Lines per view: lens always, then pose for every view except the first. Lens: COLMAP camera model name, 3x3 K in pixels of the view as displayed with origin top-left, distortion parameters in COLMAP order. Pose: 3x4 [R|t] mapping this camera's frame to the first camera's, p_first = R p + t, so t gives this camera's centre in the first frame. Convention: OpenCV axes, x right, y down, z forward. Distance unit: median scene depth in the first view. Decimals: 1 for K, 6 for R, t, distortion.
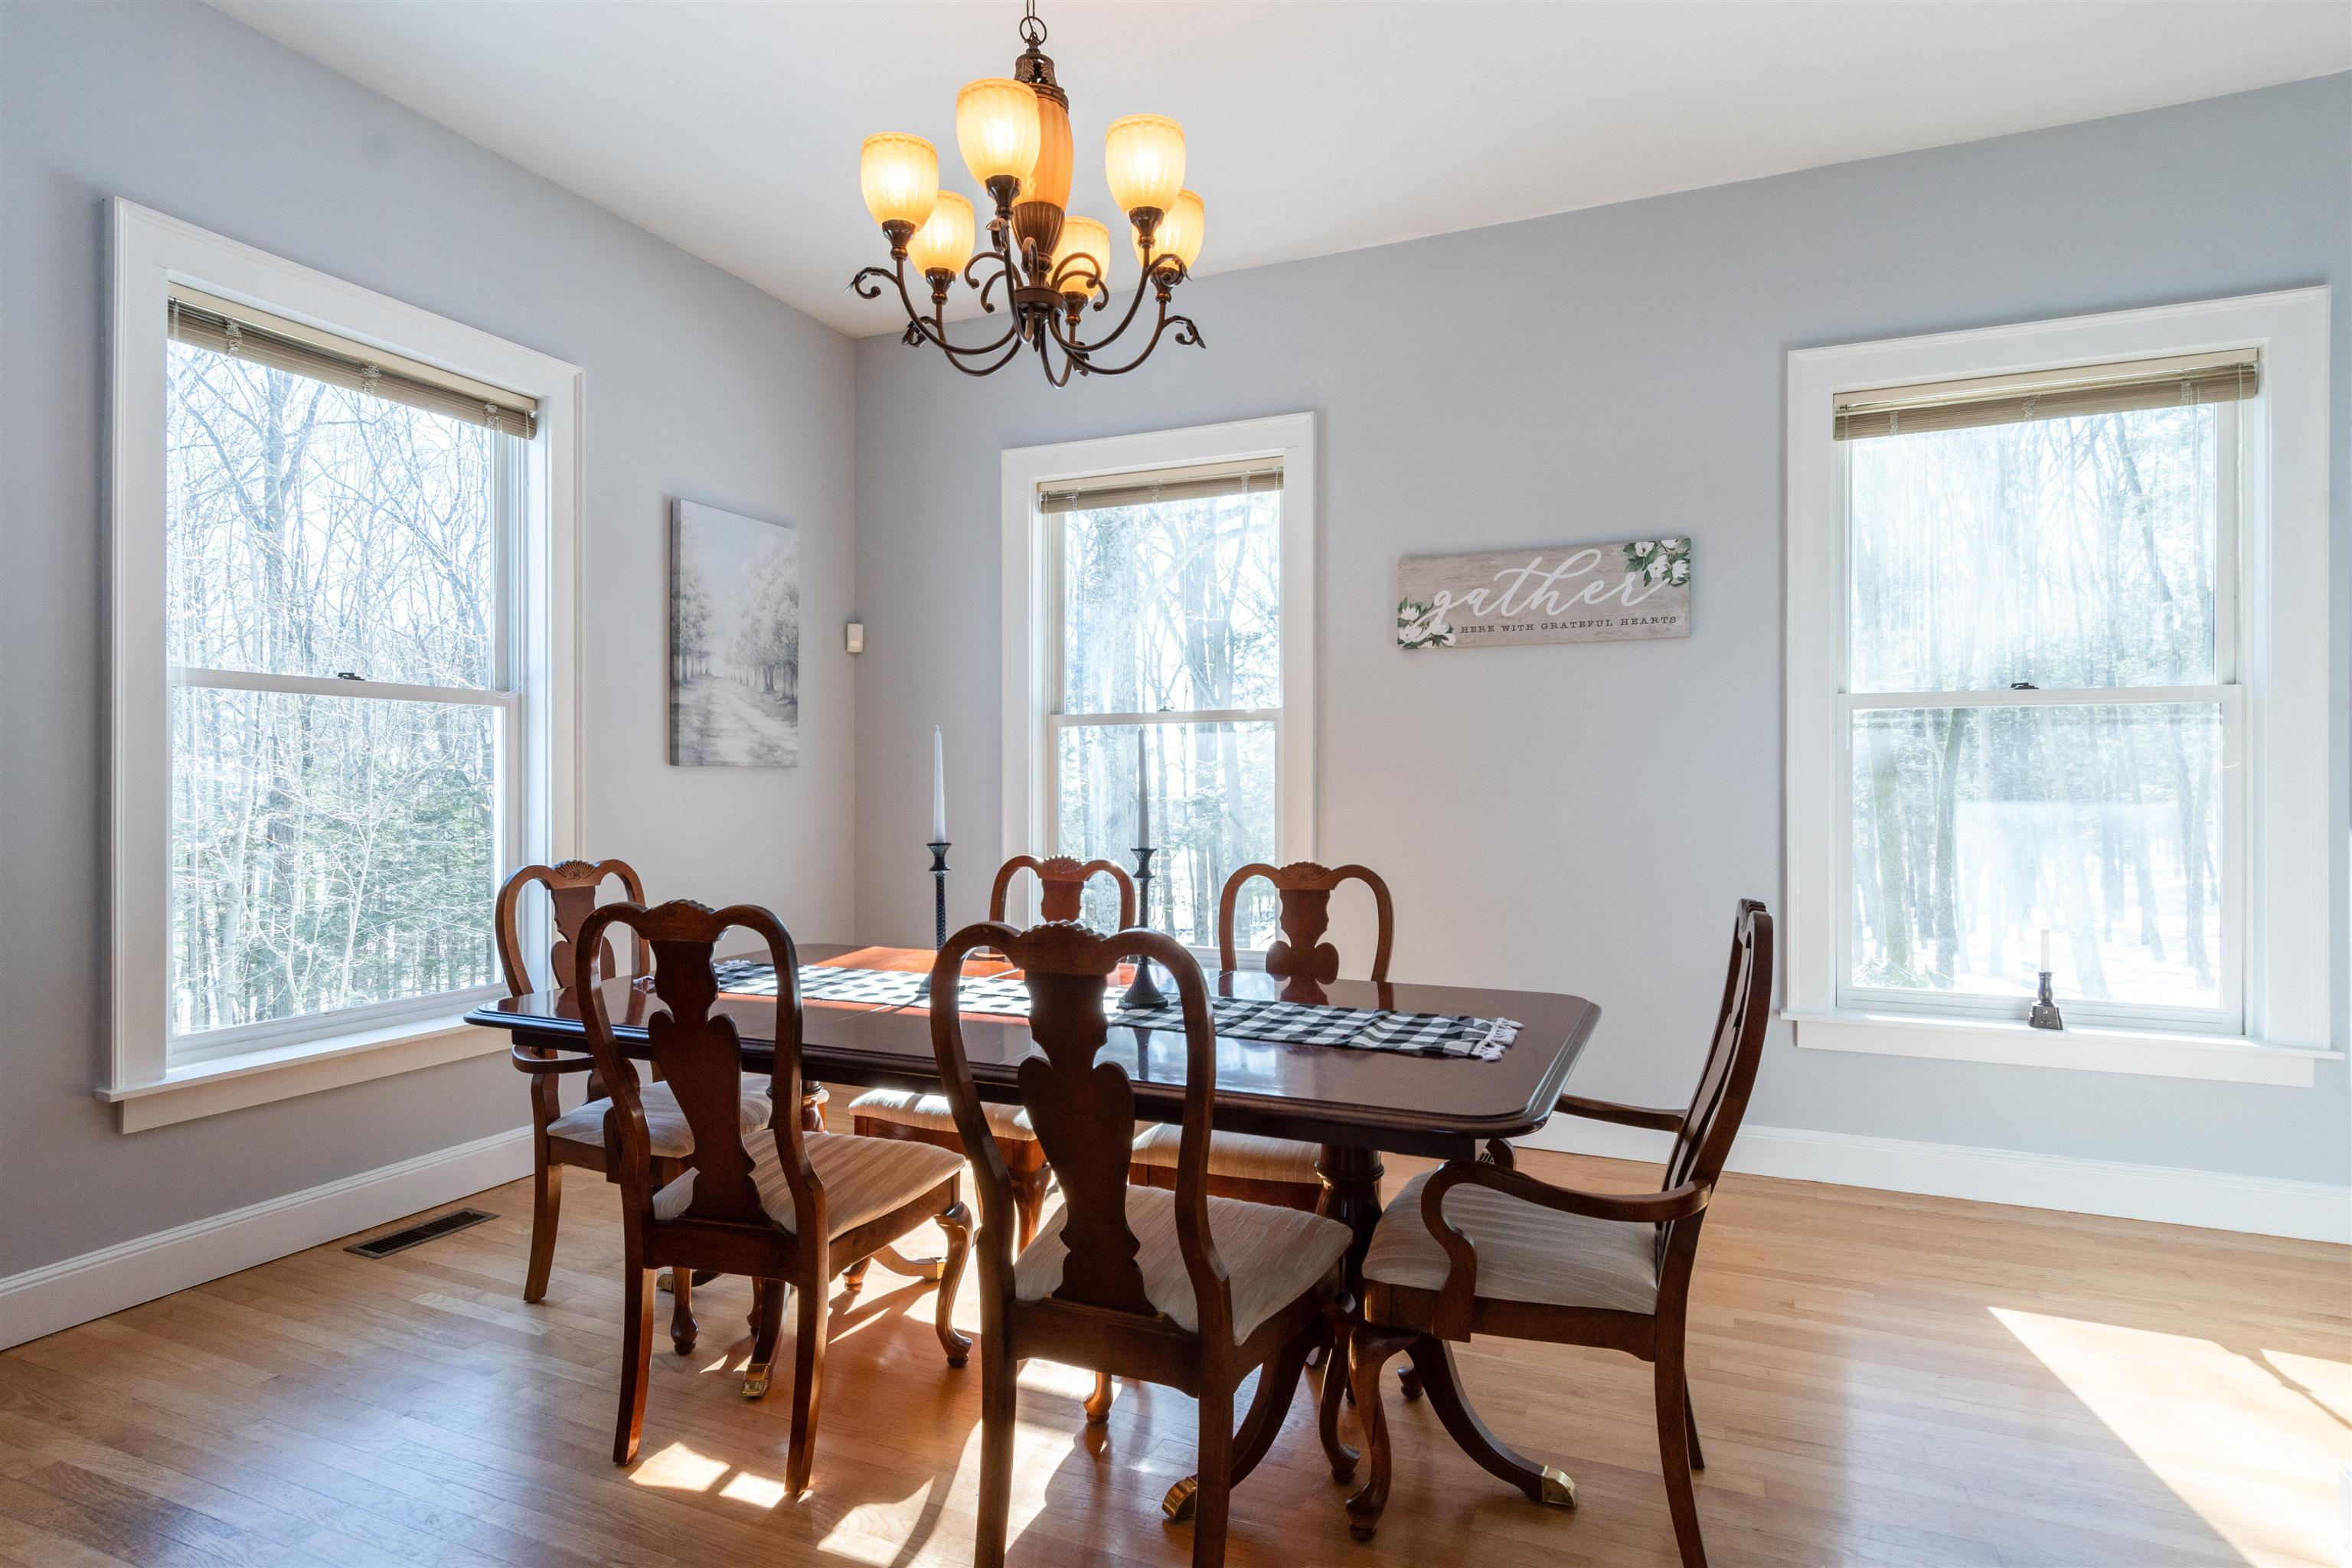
lens RADIAL K [[1236.7, 0, 1157.8], [0, 1236.7, 778.0], [0, 0, 1]] dist [-0.001420, -0.000249]
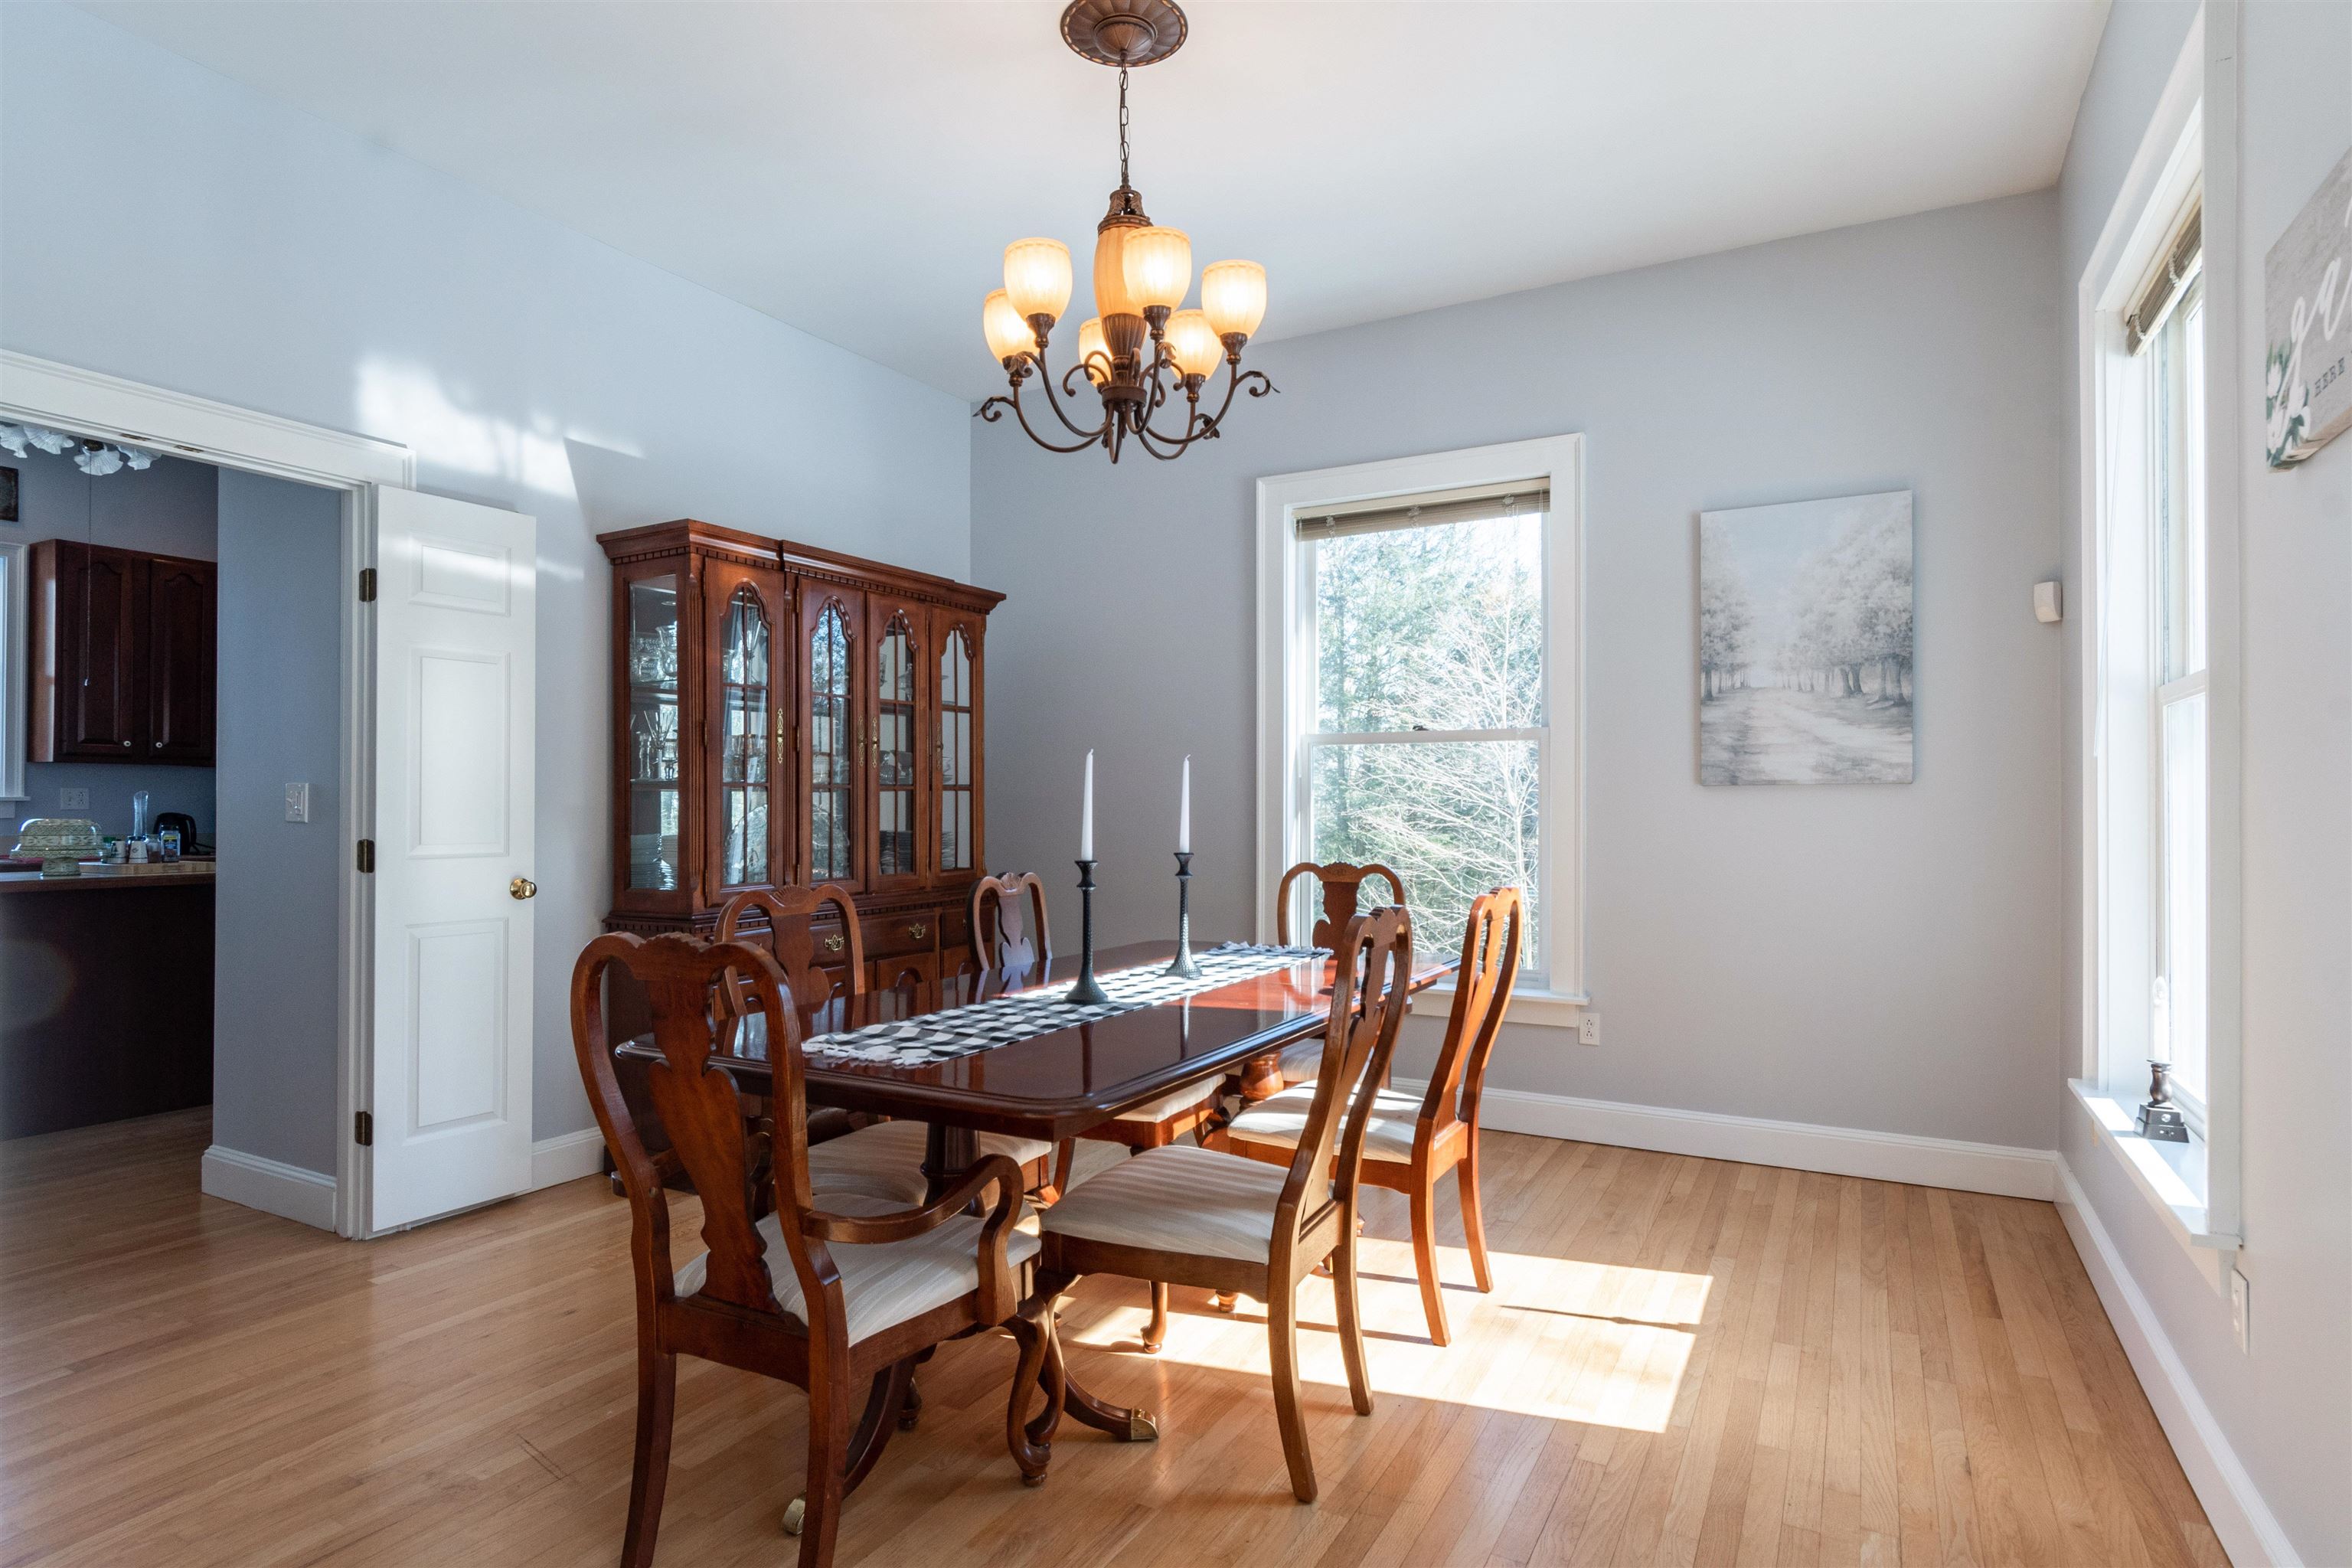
lens RADIAL K [[1236.7, 0, 1157.8], [0, 1236.7, 778.0], [0, 0, 1]] dist [-0.001420, -0.000249]
pose [[-0.086163, -0.021939, -0.996039, 0.574855], [0.004176, 0.999741, -0.022382, 0.003637], [0.996272, -0.006088, -0.086049, 0.609215]]
